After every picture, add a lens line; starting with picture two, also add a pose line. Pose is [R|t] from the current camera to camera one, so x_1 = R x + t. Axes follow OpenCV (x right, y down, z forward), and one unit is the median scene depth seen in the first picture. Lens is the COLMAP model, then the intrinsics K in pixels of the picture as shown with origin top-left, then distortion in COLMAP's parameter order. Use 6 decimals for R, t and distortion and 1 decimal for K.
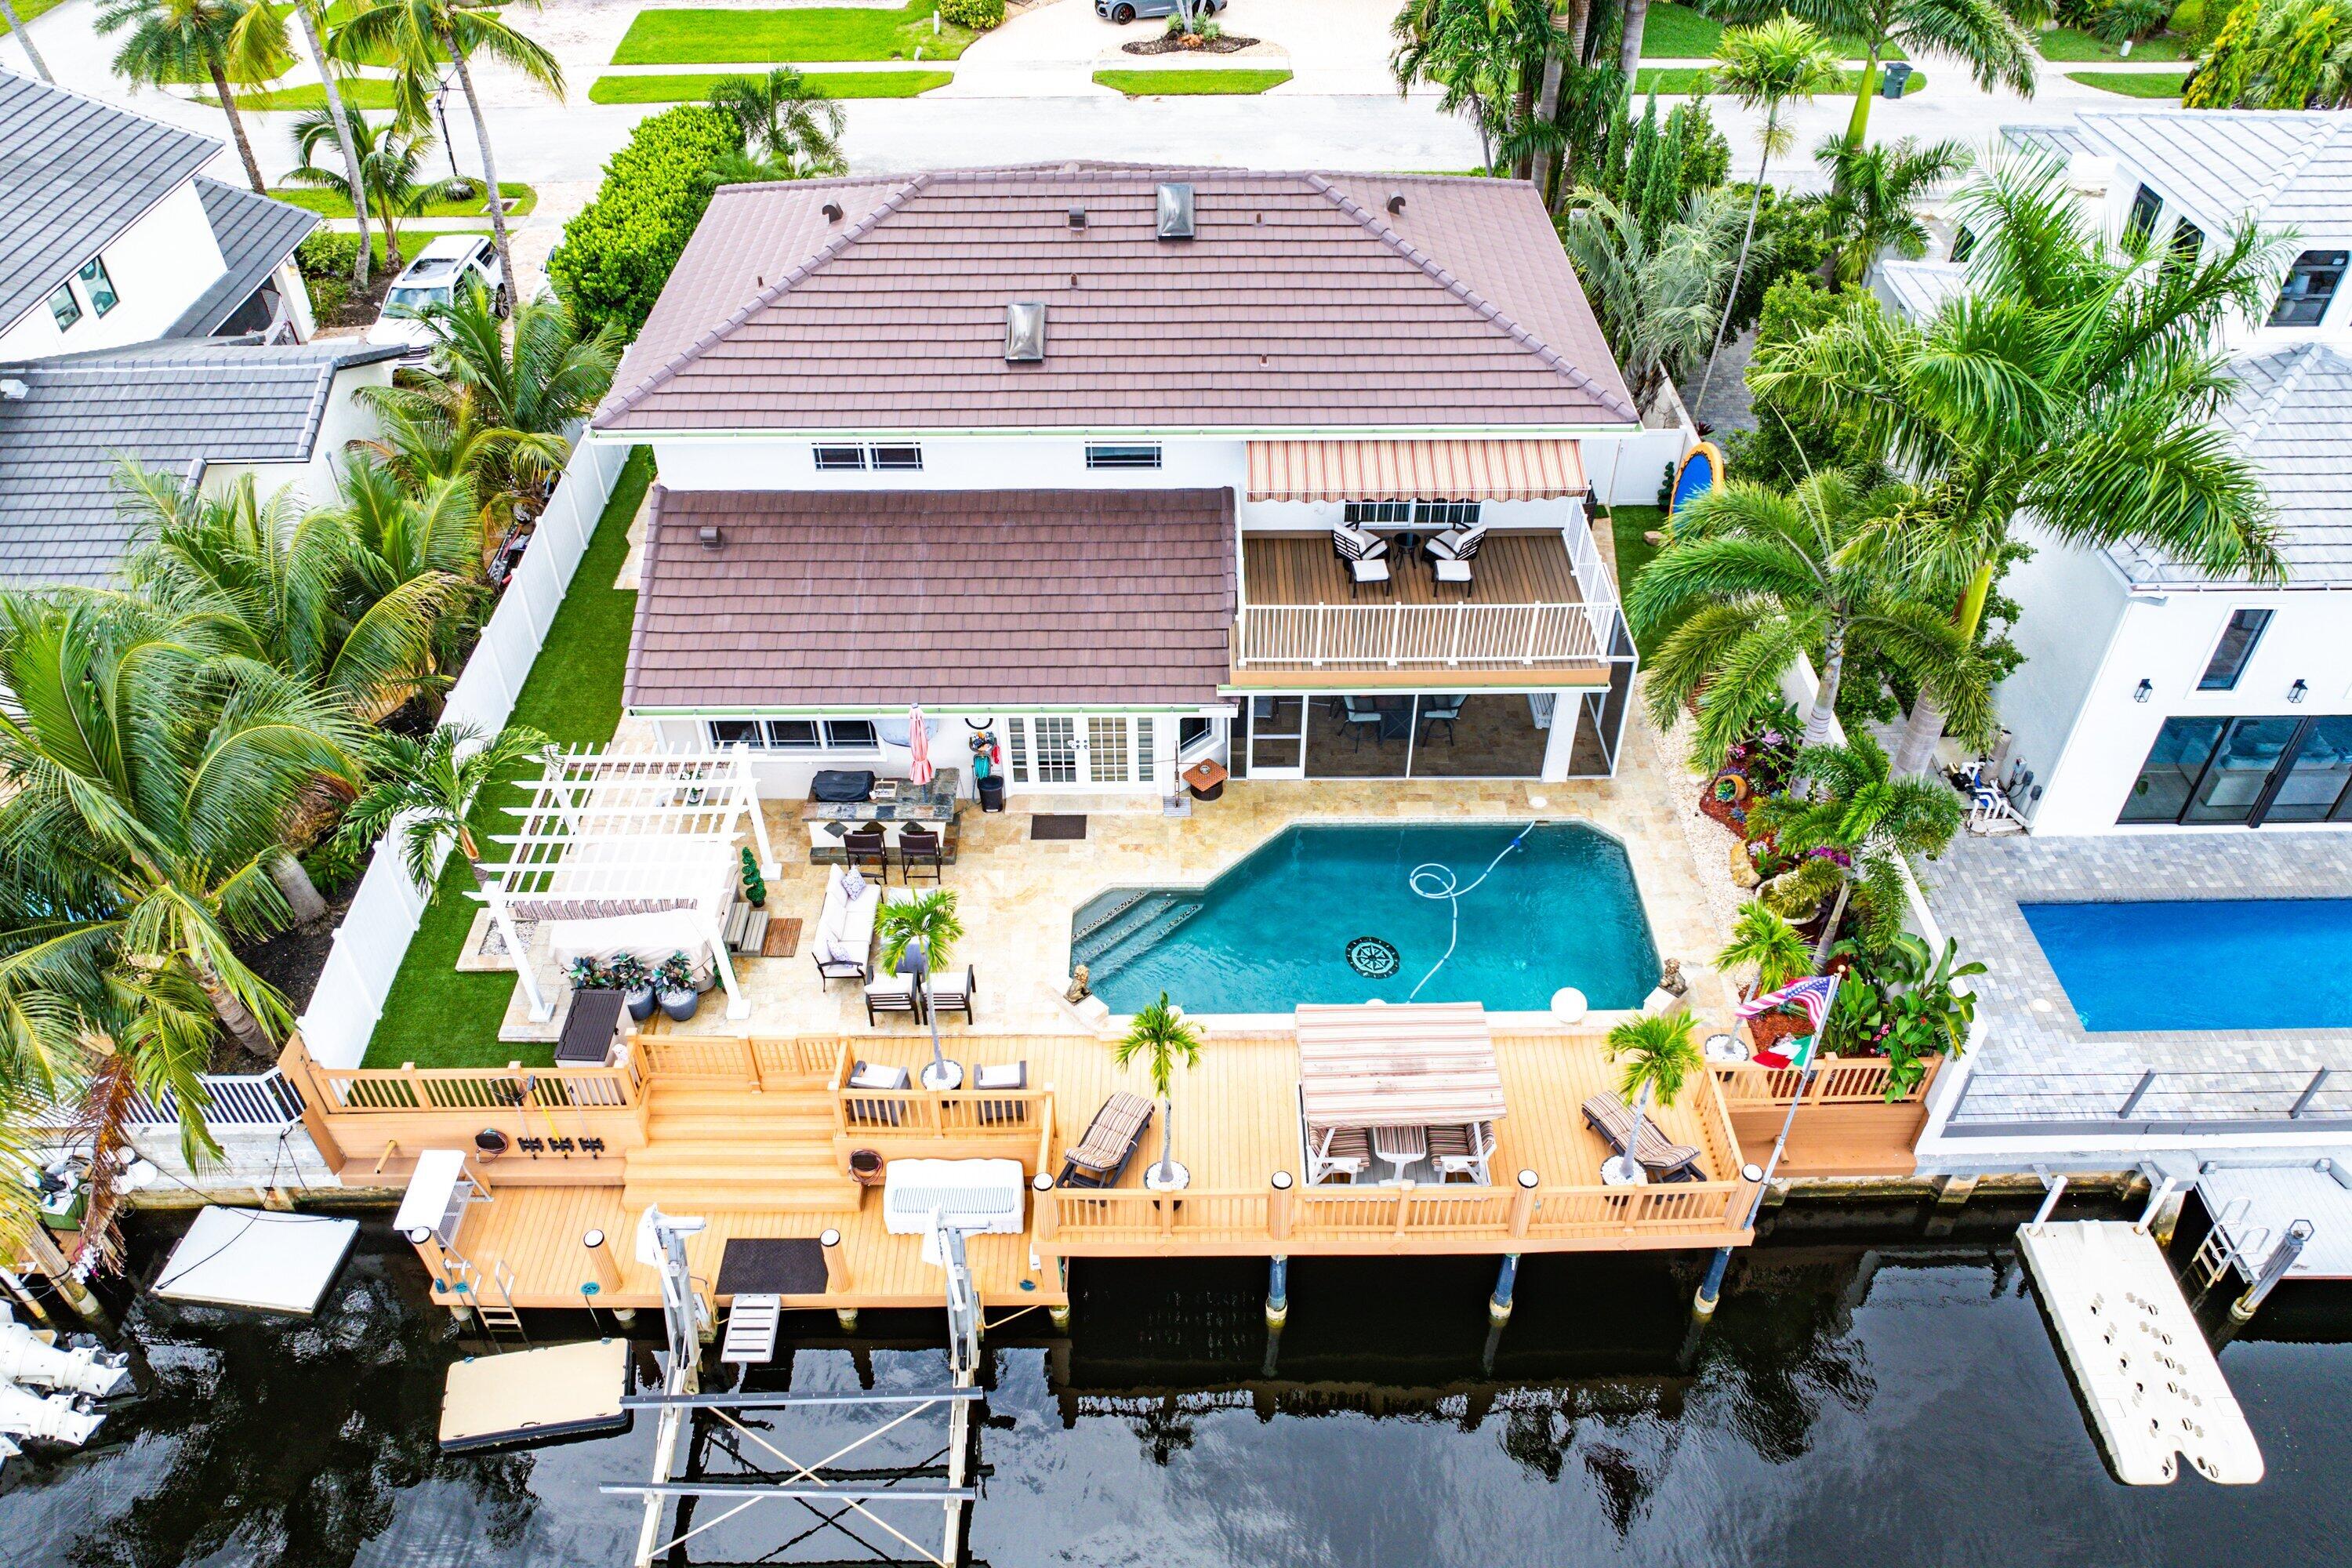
lens RADIAL K [[1668.1, 0, 1176.0], [0, 1668.1, 784.0], [0, 0, 1]] dist [-0.038599, 0.001414]
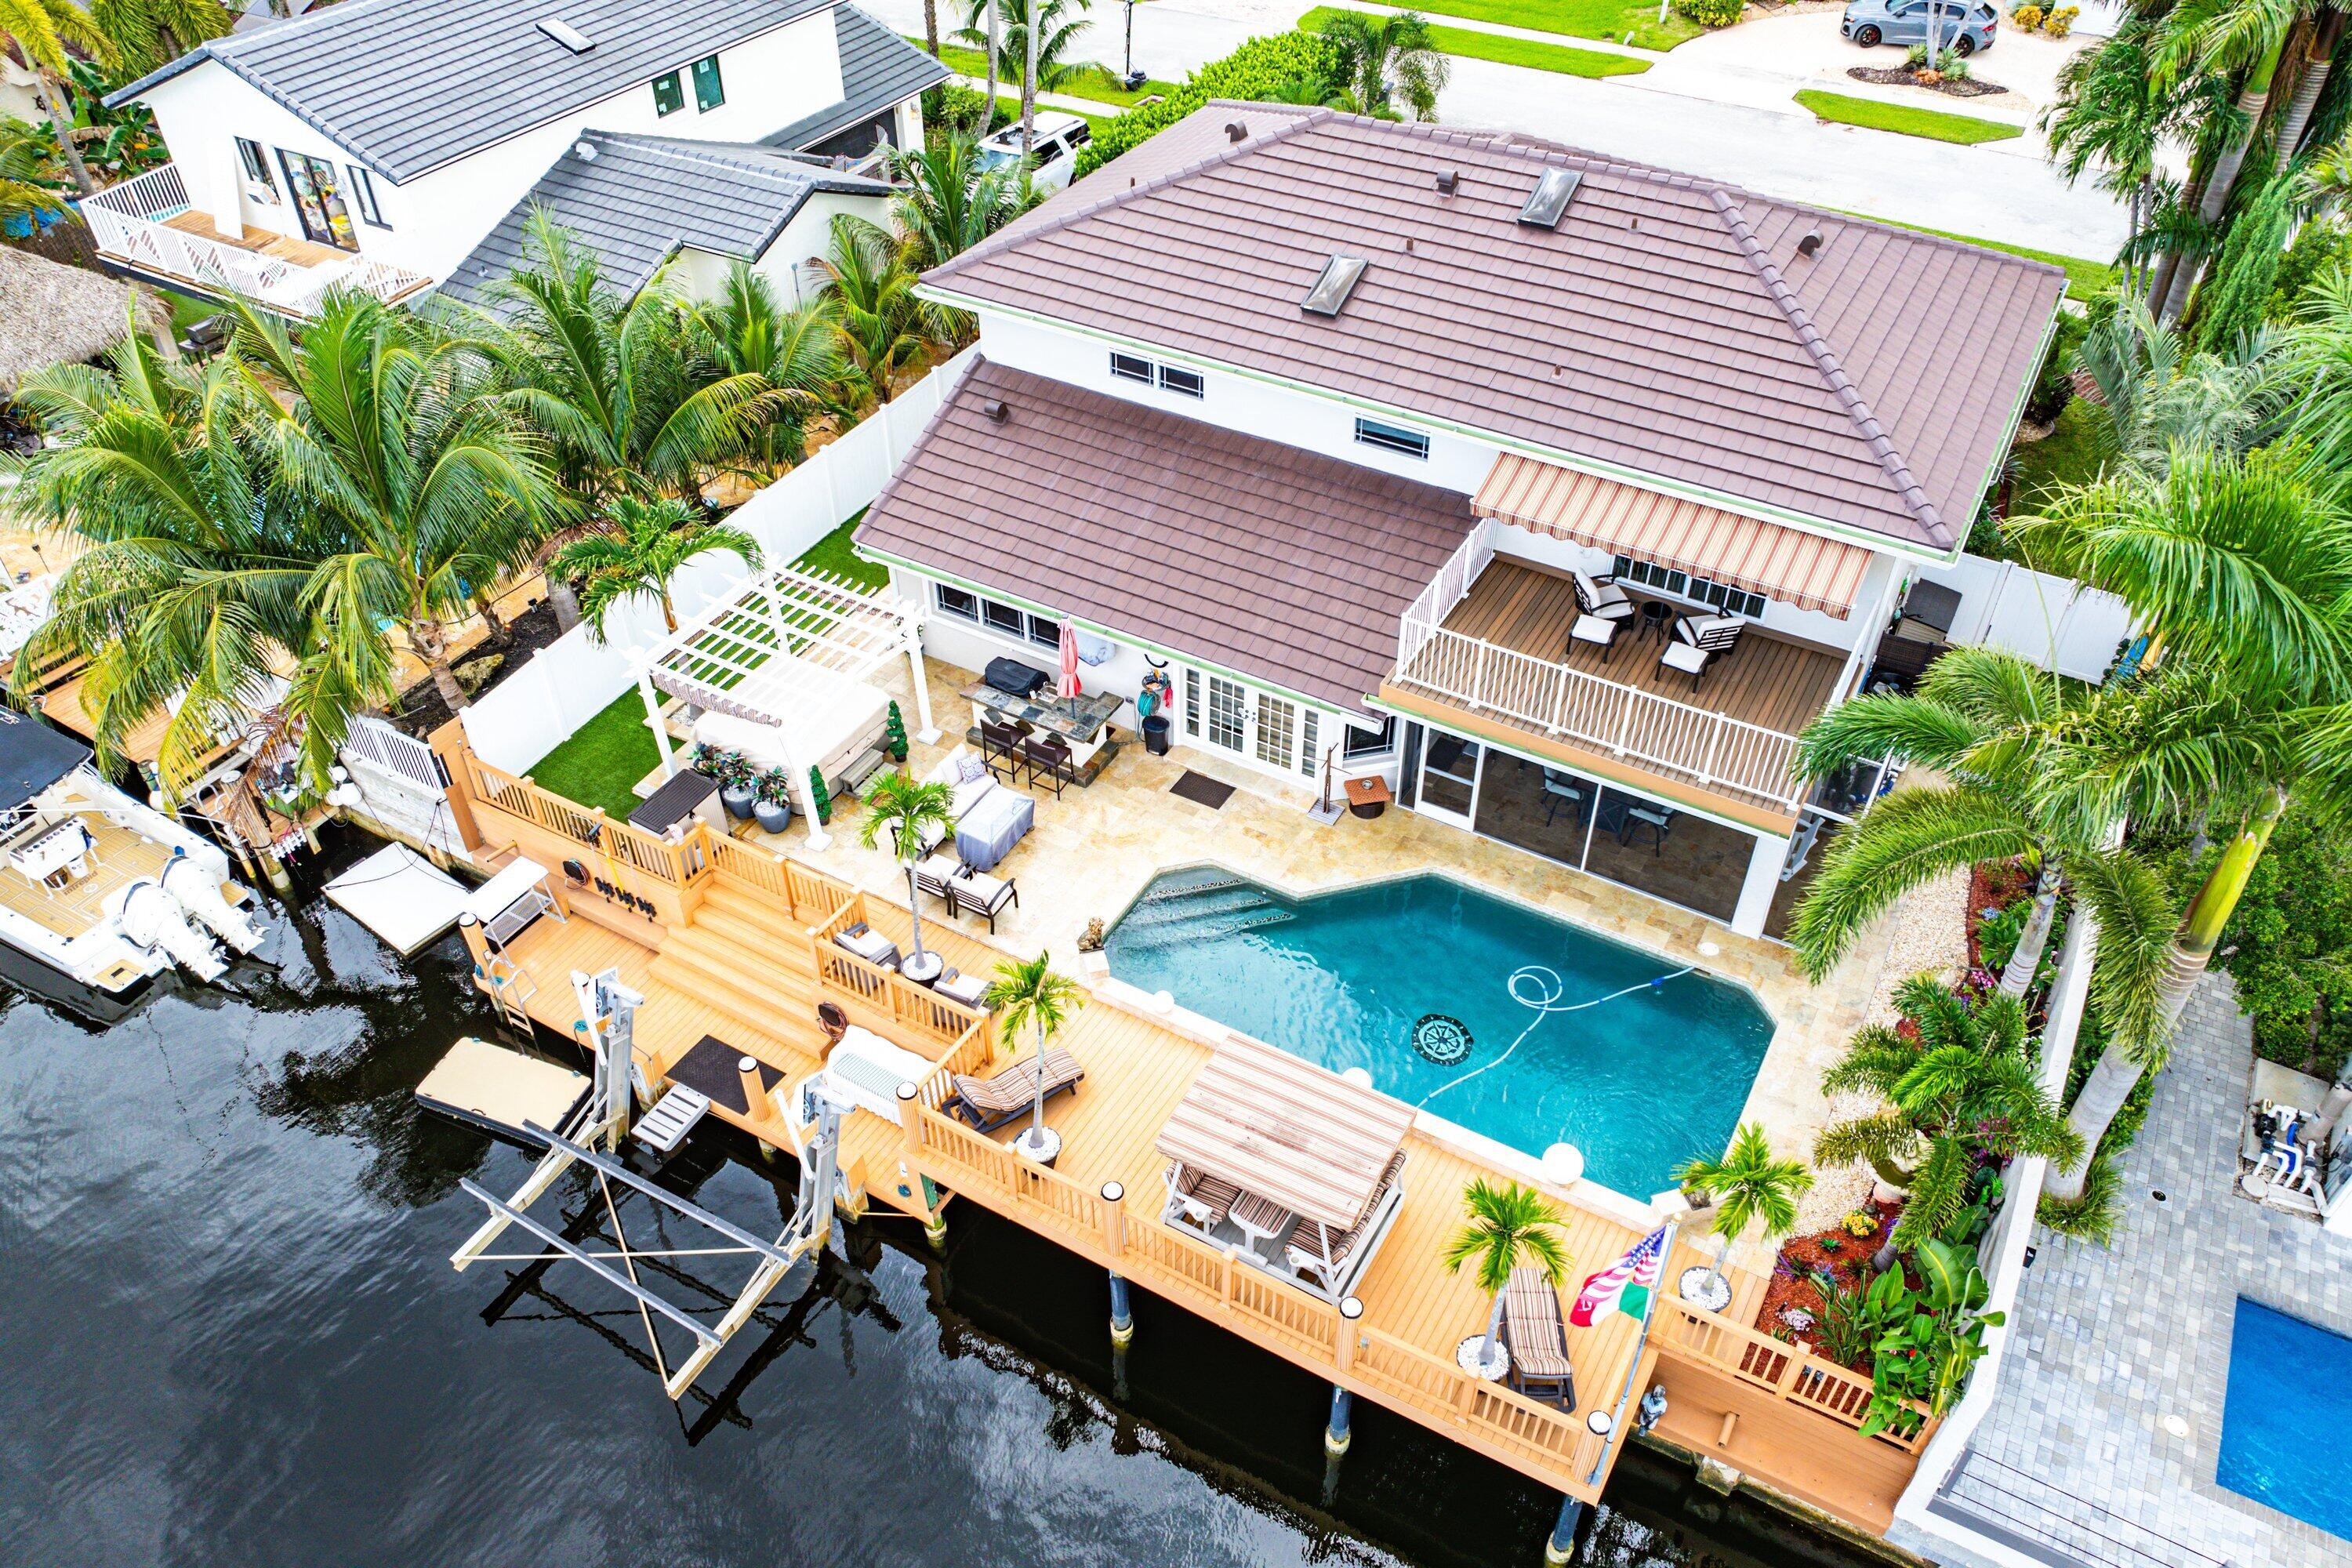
lens RADIAL K [[1668.1, 0, 1176.0], [0, 1668.1, 784.0], [0, 0, 1]] dist [-0.038599, 0.001414]
pose [[0.866619, 0.328521, -0.375559, 0.276567], [-0.326364, 0.942544, 0.071393, -0.040810], [0.377435, 0.060699, 0.924045, 0.104846]]
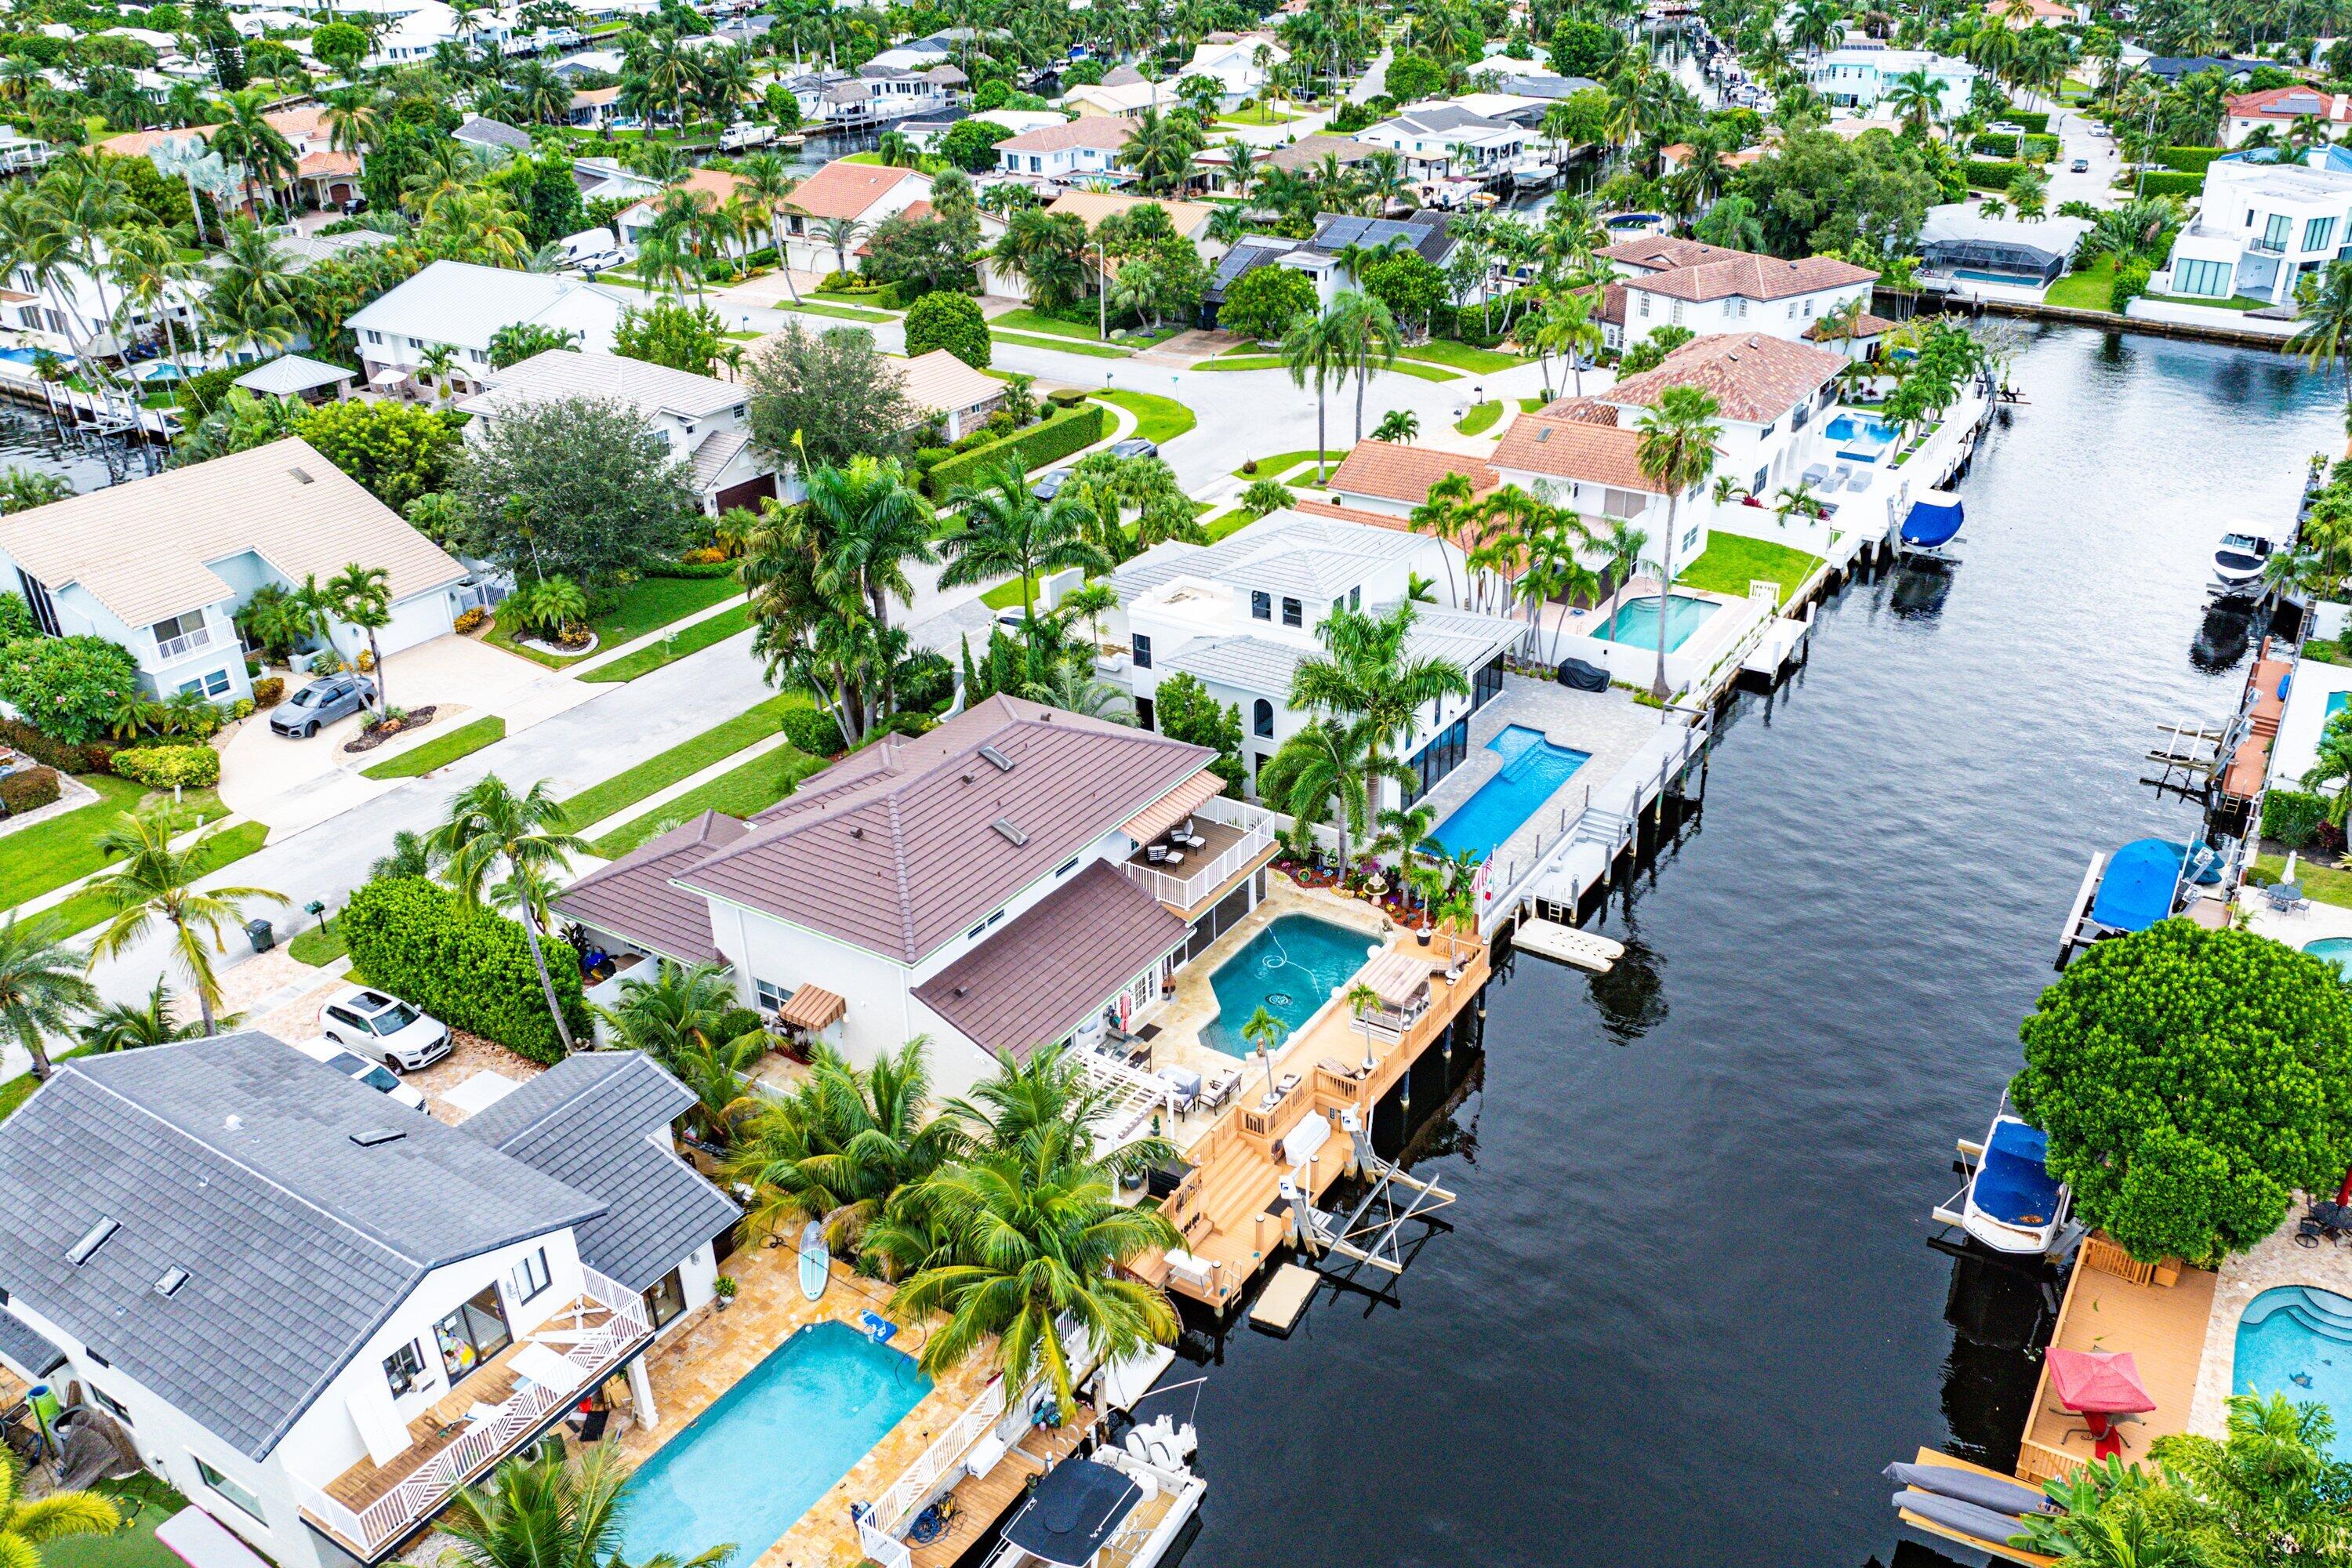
lens RADIAL K [[1700.6, 0, 1176.0], [0, 1700.6, 784.0], [0, 0, 1]] dist [-0.007555, -0.087816]
pose [[0.570505, -0.394034, 0.720597, -1.411012], [0.554591, 0.831972, 0.015859, -0.239103], [-0.605766, 0.390589, 0.693172, -0.562898]]
